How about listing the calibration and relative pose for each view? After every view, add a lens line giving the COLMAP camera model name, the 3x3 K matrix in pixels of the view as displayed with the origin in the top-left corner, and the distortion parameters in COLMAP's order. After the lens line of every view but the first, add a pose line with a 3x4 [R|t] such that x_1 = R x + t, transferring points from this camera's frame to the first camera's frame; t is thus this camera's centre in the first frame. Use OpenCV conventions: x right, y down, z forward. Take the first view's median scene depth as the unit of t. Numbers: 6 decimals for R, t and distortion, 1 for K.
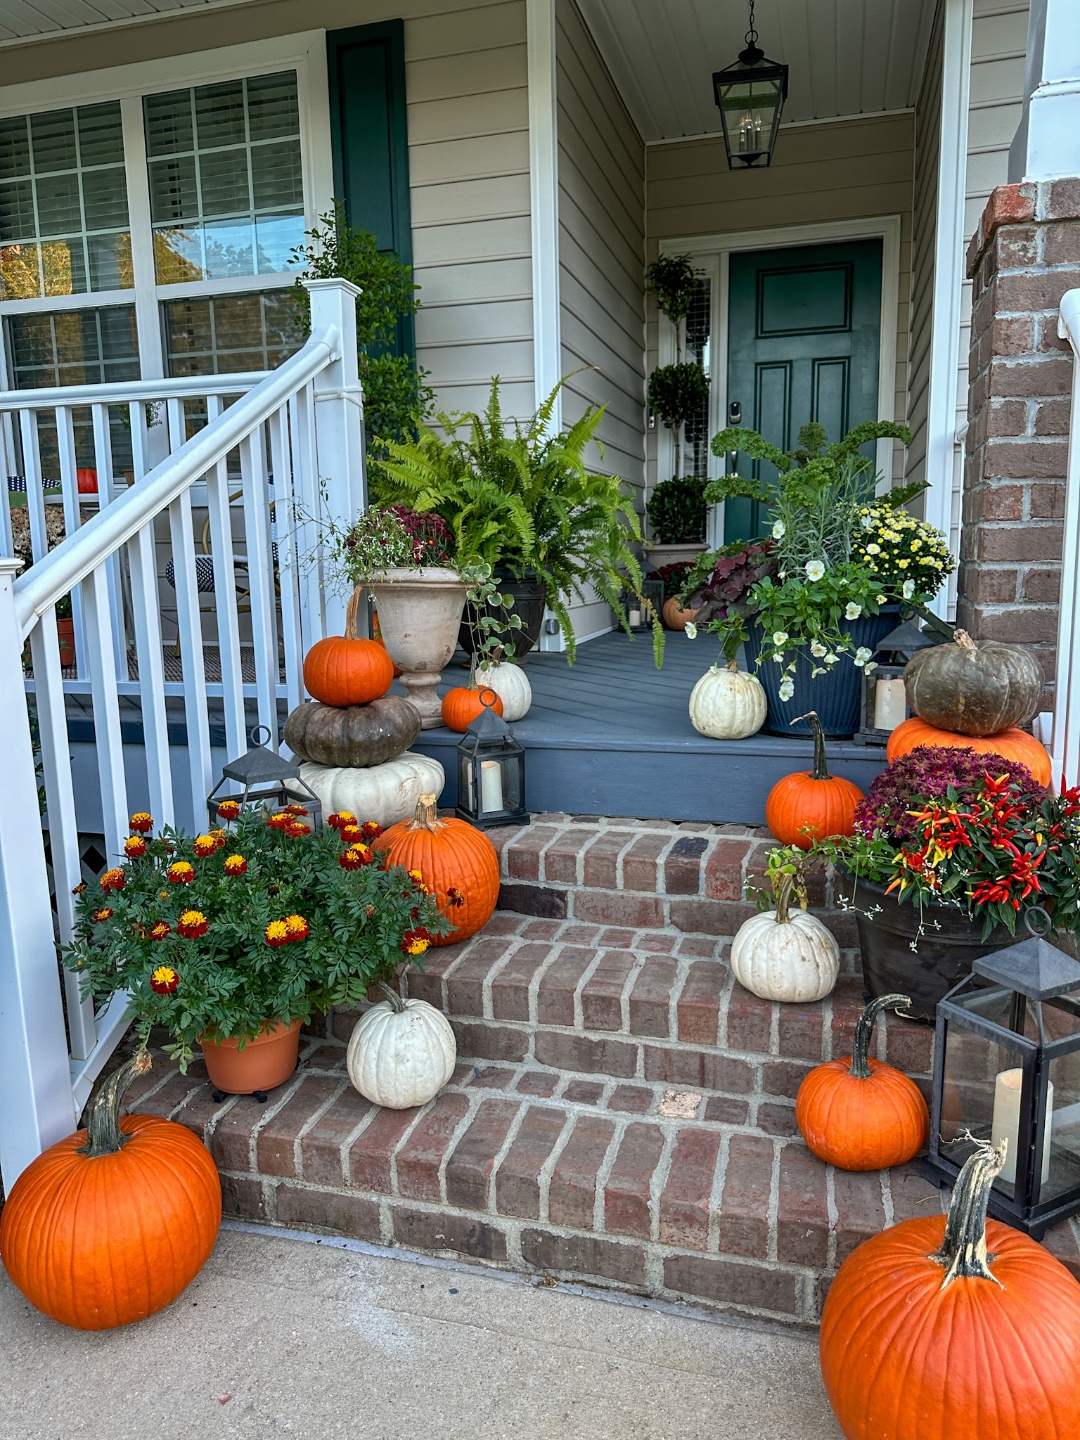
lens RADIAL K [[1024.1, 0, 540.0], [0, 1024.1, 720.0], [0, 0, 1]] dist [0.048750, -0.063209]
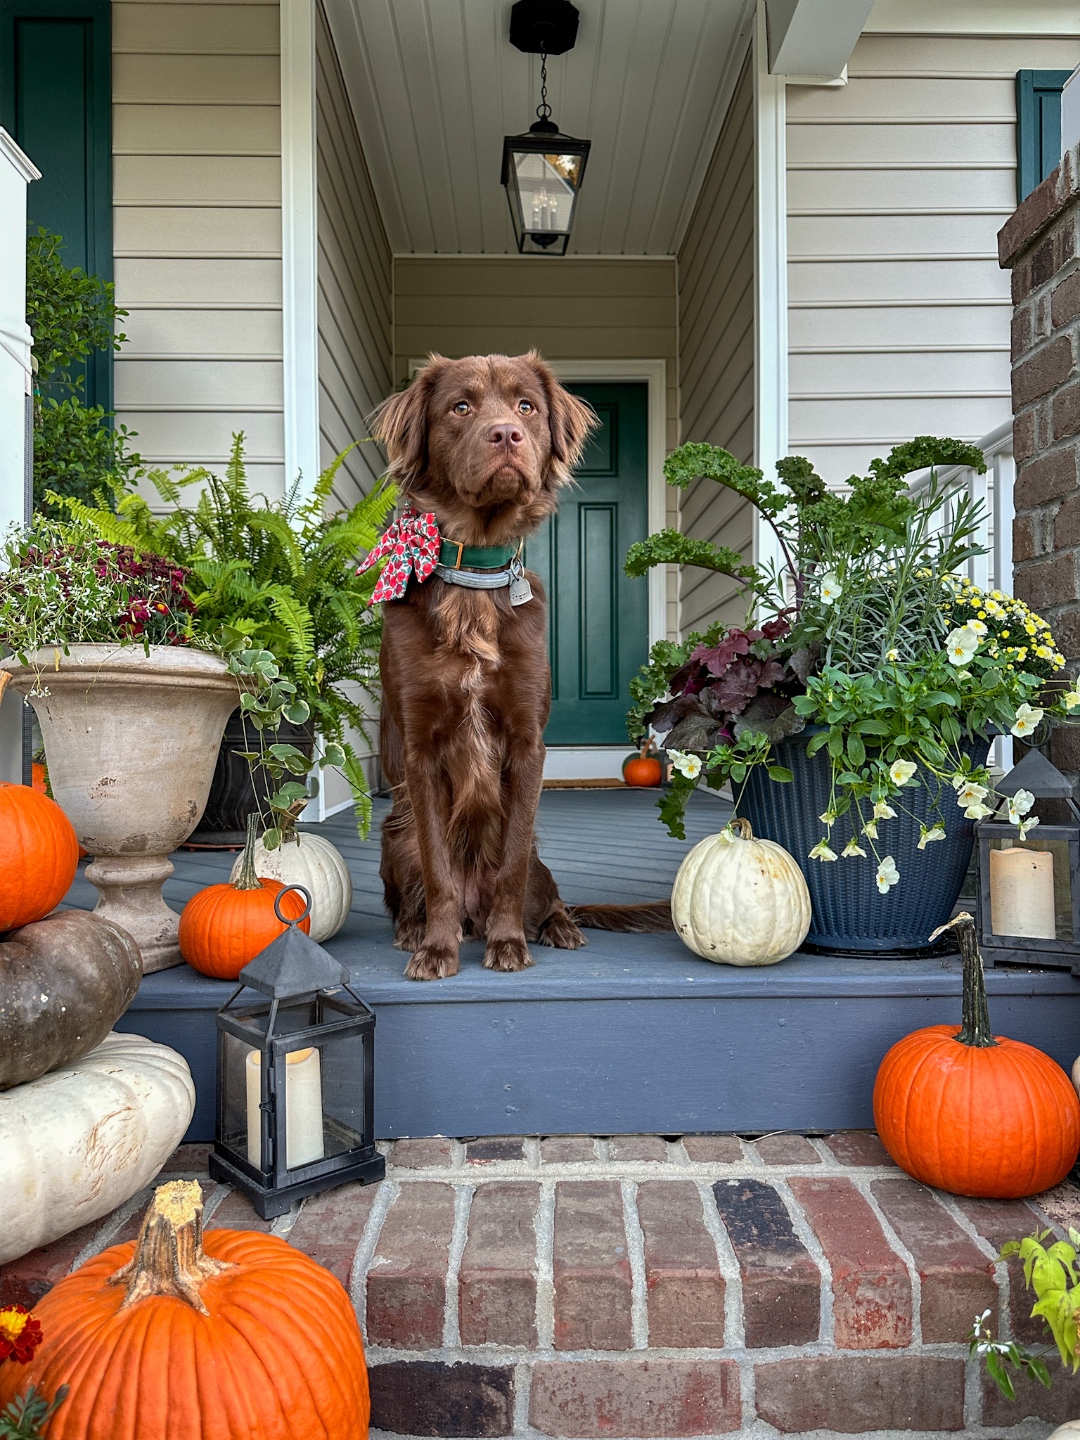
lens RADIAL K [[1023.2, 0, 538.8], [0, 1023.2, 726.4], [0, 0, 1]] dist [0.033444, -0.064468]
pose [[0.956236, 0.011089, 0.292385, -0.080600], [0.038703, 0.985707, -0.163963, -0.020734], [-0.290024, 0.168104, 0.942140, 0.497752]]
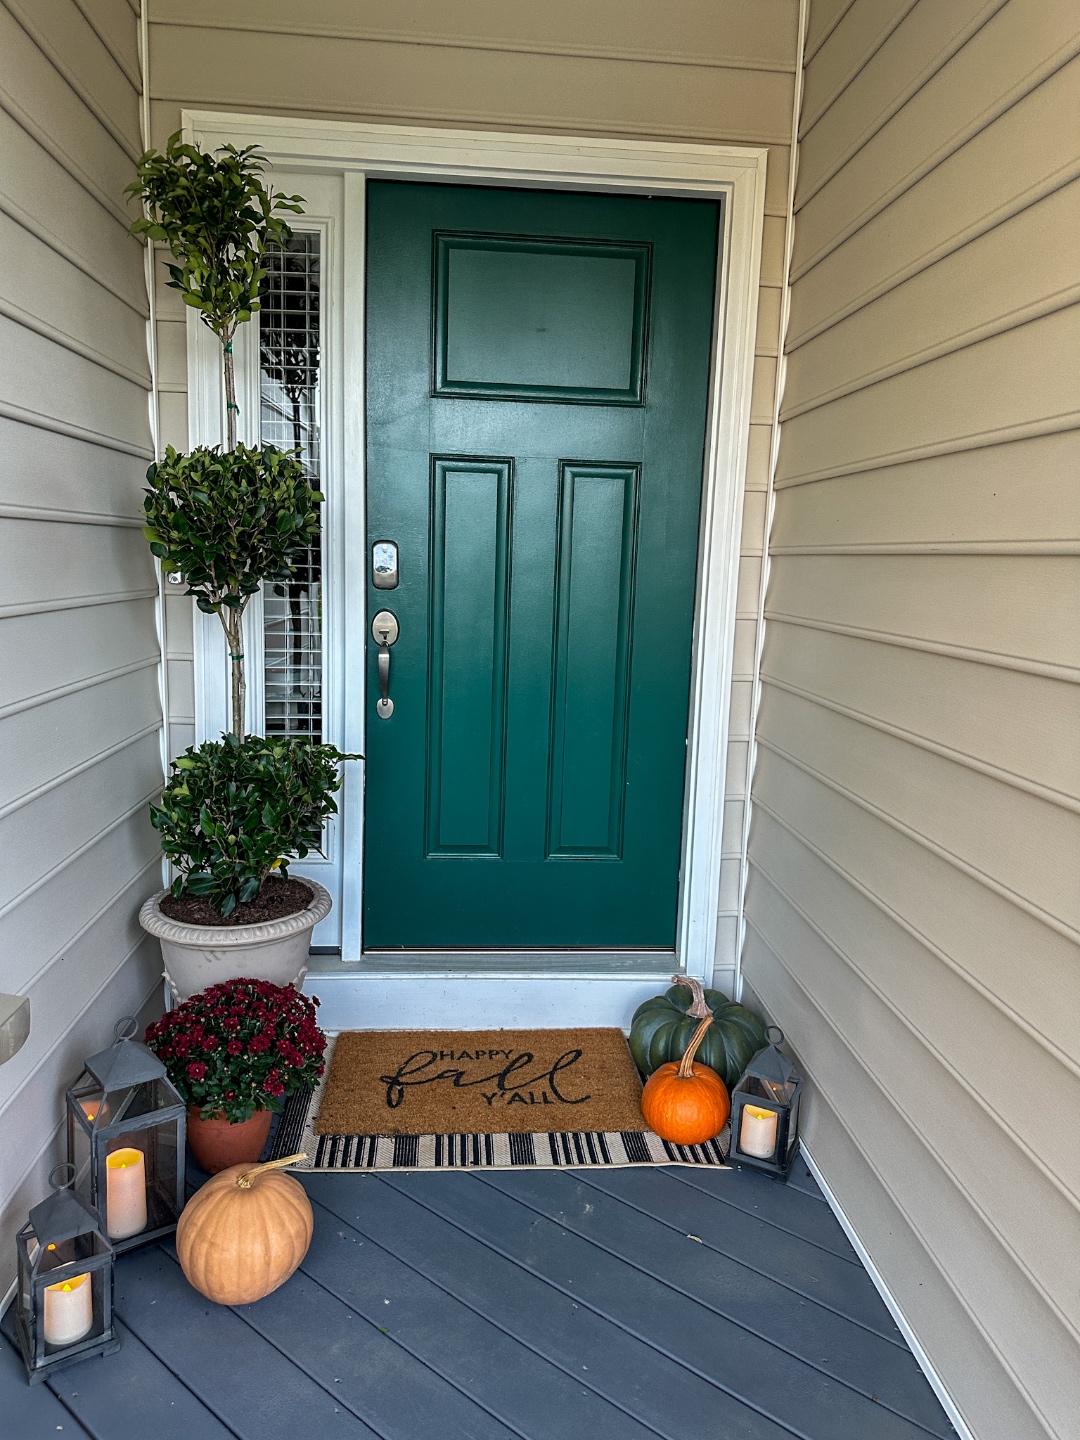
lens RADIAL K [[1024.1, 0, 540.0], [0, 1024.1, 720.0], [0, 0, 1]] dist [0.048750, -0.063209]
pose [[0.933311, -0.006658, 0.359006, 0.260810], [0.006228, 0.999978, 0.002353, -0.623782], [-0.359014, 0.000040, 0.933332, 1.552590]]
